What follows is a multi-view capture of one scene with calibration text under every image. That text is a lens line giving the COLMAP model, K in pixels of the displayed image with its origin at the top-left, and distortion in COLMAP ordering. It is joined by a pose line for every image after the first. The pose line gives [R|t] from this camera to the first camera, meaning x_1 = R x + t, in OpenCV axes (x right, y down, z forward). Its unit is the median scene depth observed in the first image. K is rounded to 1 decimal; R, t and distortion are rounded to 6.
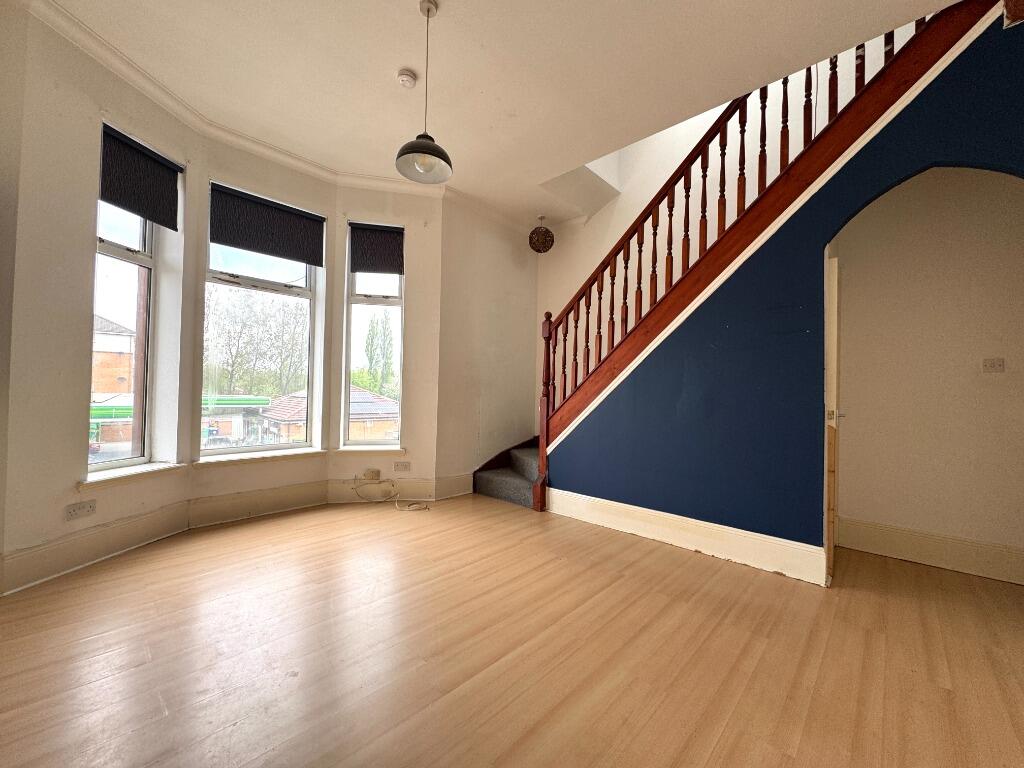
lens RADIAL K [[413.7, 0, 518.5], [0, 413.7, 385.2], [0, 0, 1]] dist [-0.000039, 0.000235]
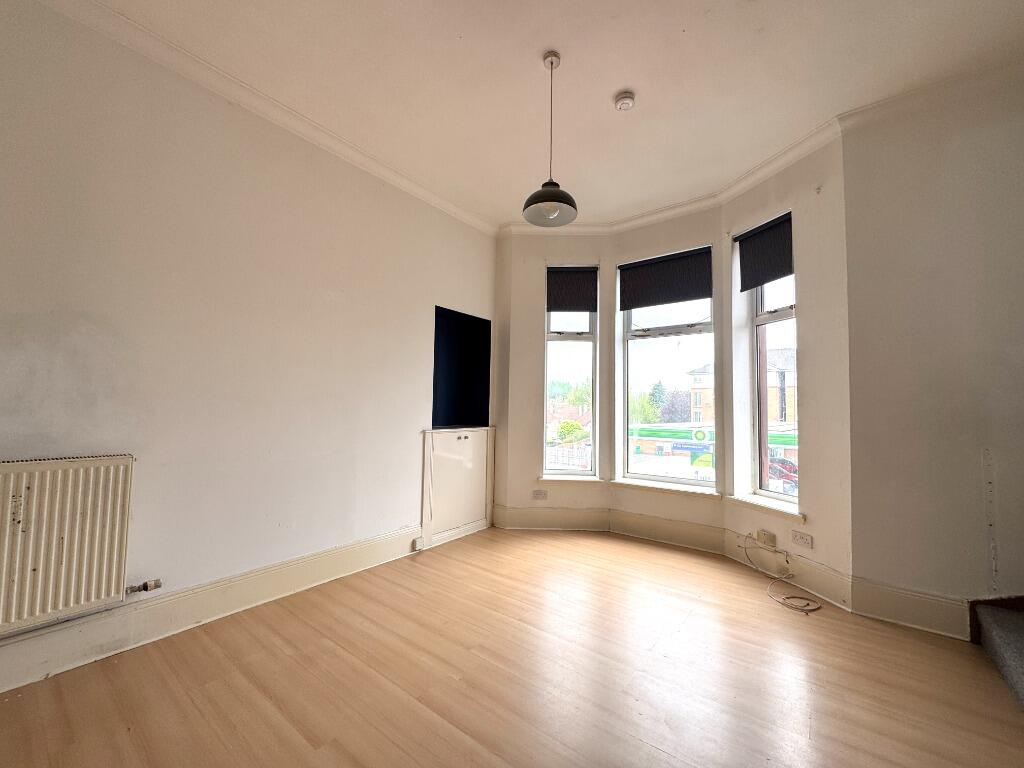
lens RADIAL K [[413.7, 0, 518.5], [0, 413.7, 385.2], [0, 0, 1]] dist [-0.000039, 0.000235]
pose [[0.096191, -0.082061, -0.991974, 0.465966], [-0.007102, 0.996514, -0.083125, -0.002729], [0.995338, 0.015041, 0.095273, 0.534342]]
